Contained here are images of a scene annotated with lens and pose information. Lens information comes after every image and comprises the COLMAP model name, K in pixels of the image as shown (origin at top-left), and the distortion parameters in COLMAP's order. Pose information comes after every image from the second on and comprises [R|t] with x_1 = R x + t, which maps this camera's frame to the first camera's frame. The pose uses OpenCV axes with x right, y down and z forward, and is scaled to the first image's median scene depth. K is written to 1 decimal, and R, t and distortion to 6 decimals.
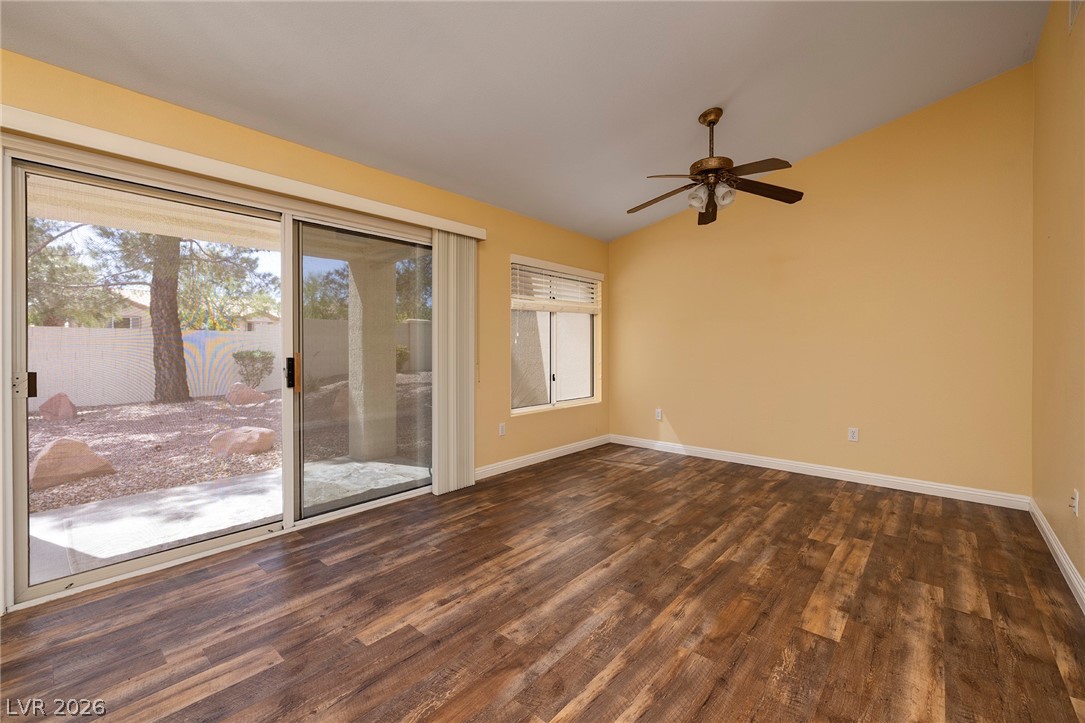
lens RADIAL K [[455.6, 0, 536.3], [0, 455.6, 347.2], [0, 0, 1]] dist [0.005712, -0.000600]
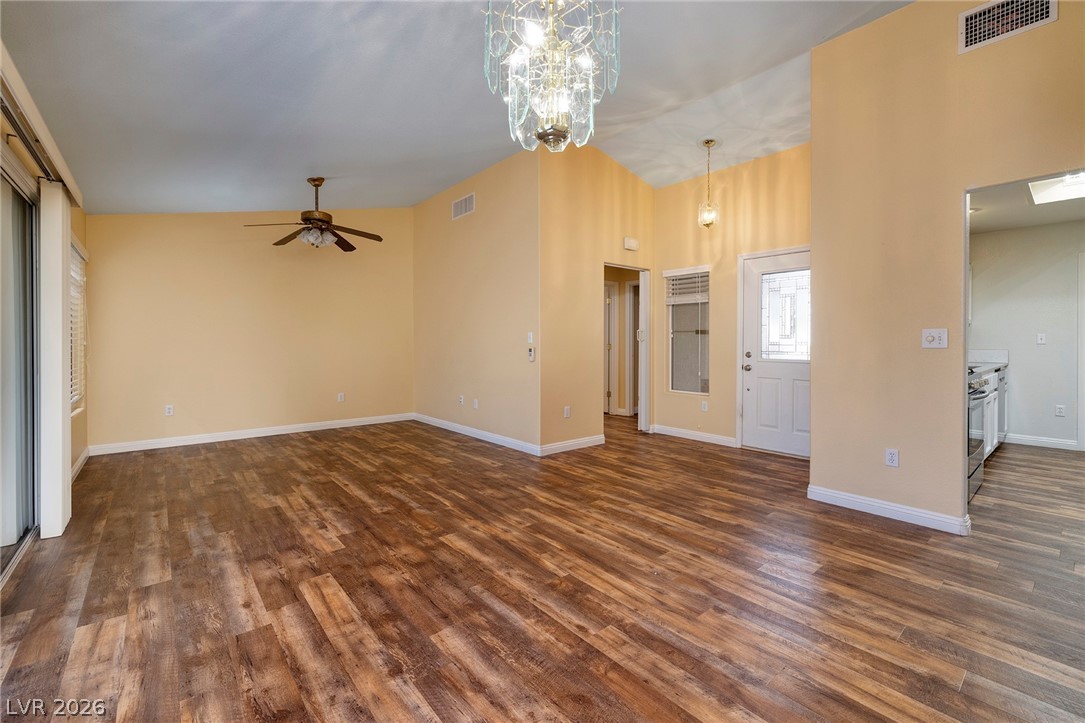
lens RADIAL K [[455.6, 0, 542.7], [0, 455.6, 352.2], [0, 0, 1]] dist [0.005712, -0.000600]
pose [[0.143759, -0.019604, 0.989419, -1.057541], [-0.000546, 0.999802, 0.019889, 0.001741], [-0.989613, -0.003400, 0.143720, 0.107130]]
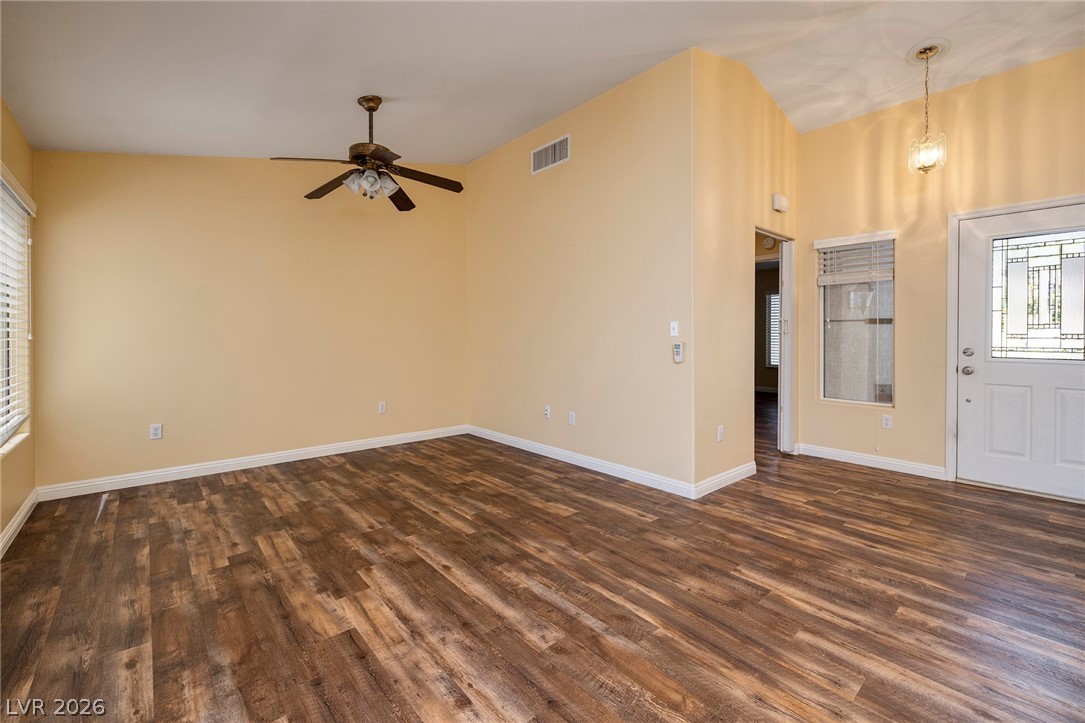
lens RADIAL K [[455.6, 0, 542.4], [0, 455.6, 348.6], [0, 0, 1]] dist [0.005712, -0.000600]
pose [[0.128730, -0.025675, 0.991347, -0.626094], [0.001628, 0.999669, 0.025679, 0.001415], [-0.991678, -0.001692, 0.128730, 0.572617]]
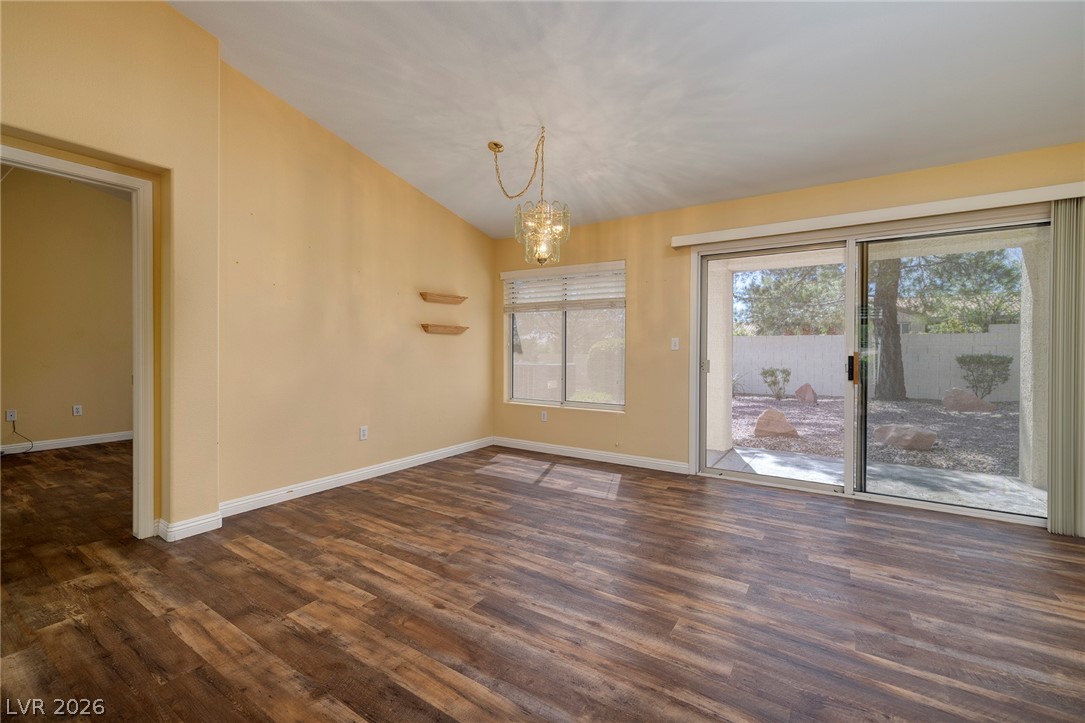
lens RADIAL K [[455.6, 0, 542.7], [0, 455.6, 349.0], [0, 0, 1]] dist [0.005712, -0.000600]
pose [[0.153771, -0.001971, -0.988105, 0.544559], [-0.005174, 0.999983, -0.002800, 0.012016], [0.988093, 0.005543, 0.153758, -0.008552]]
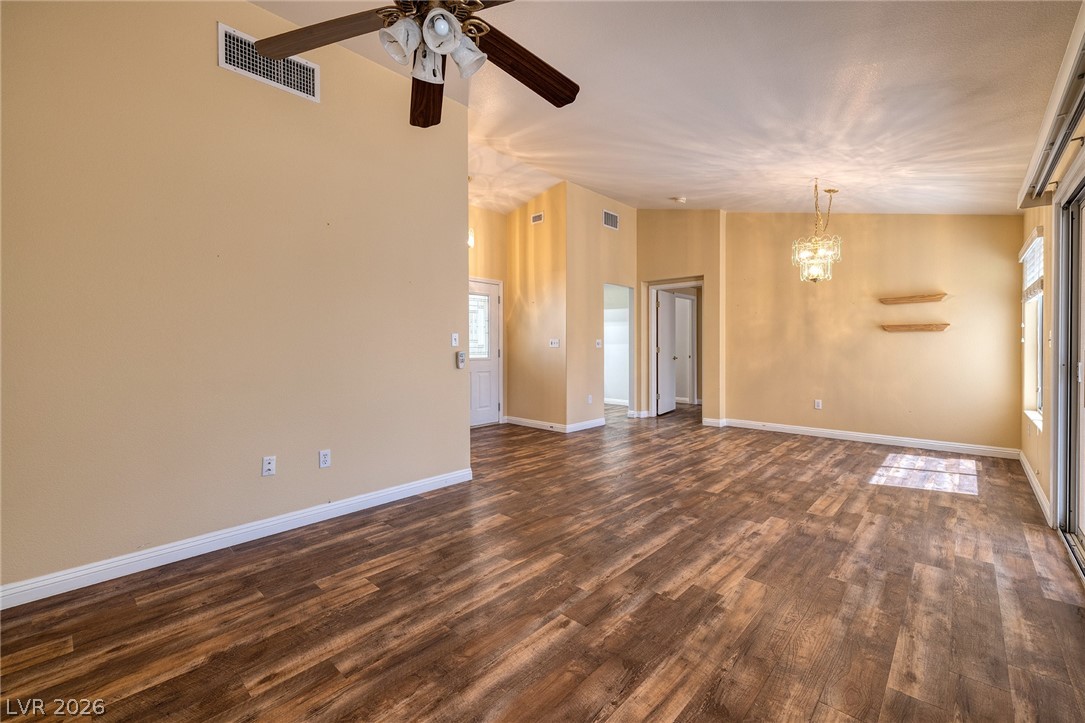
lens RADIAL K [[455.6, 0, 537.2], [0, 455.6, 350.9], [0, 0, 1]] dist [0.005712, -0.000600]
pose [[-0.999622, 0.002599, 0.027358, 0.291525], [0.002891, 0.999939, 0.010643, 0.002073], [-0.027329, 0.010718, -0.999569, 1.706213]]
